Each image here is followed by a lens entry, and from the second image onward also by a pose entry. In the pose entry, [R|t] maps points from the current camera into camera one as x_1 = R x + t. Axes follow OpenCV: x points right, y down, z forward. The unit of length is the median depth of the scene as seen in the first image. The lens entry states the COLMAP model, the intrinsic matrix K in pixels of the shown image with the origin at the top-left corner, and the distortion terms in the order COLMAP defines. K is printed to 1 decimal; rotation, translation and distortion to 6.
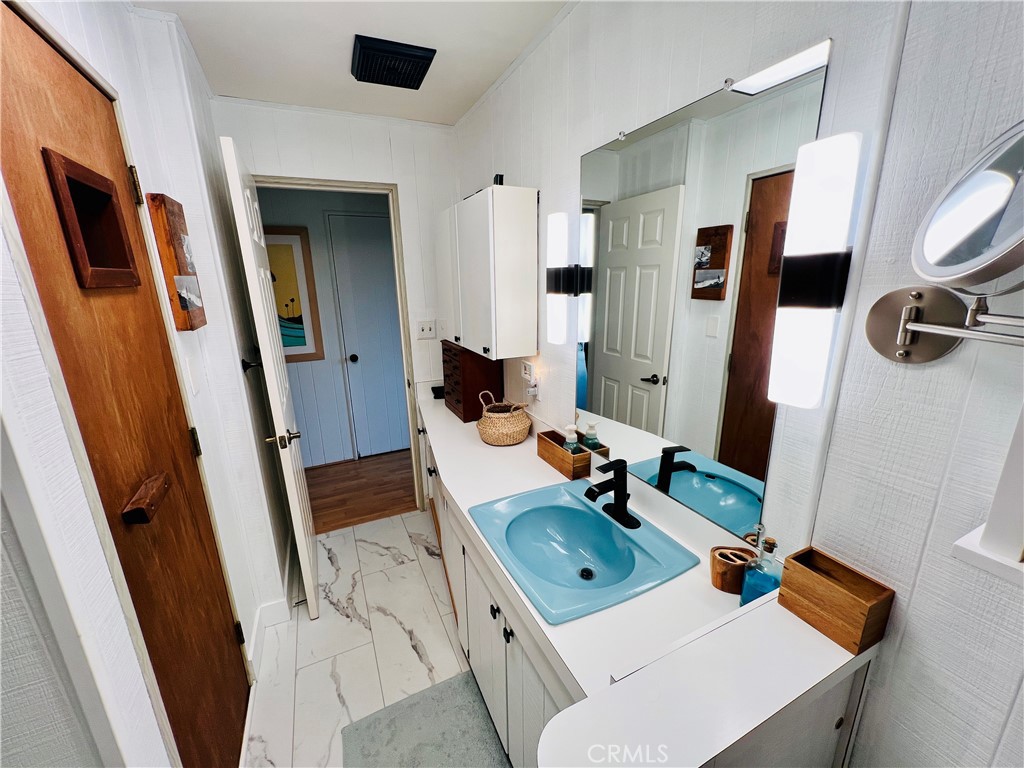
lens RADIAL K [[409.0, 0, 510.6], [0, 409.0, 386.4], [0, 0, 1]] dist [-0.002017, 0.000817]
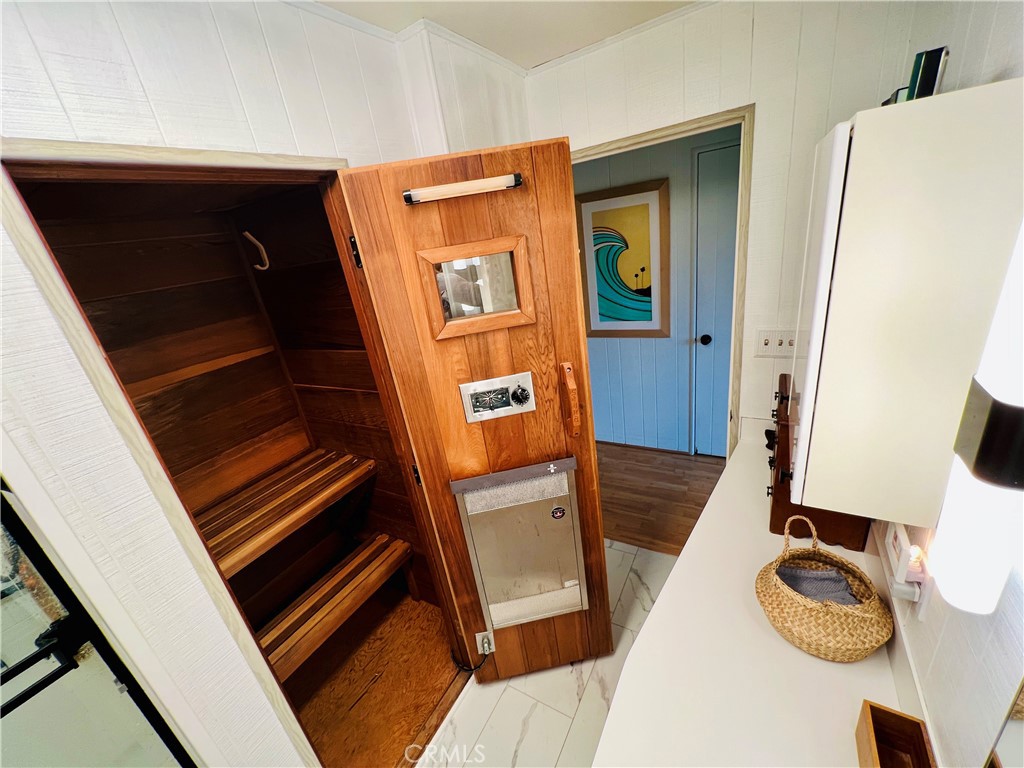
lens RADIAL K [[409.0, 0, 510.3], [0, 409.0, 385.4], [0, 0, 1]] dist [-0.002017, 0.000817]
pose [[0.553028, 0.240557, -0.797679, 0.066944], [-0.075277, 0.967922, 0.239708, -0.155030], [0.829755, -0.072519, 0.553397, 0.253645]]
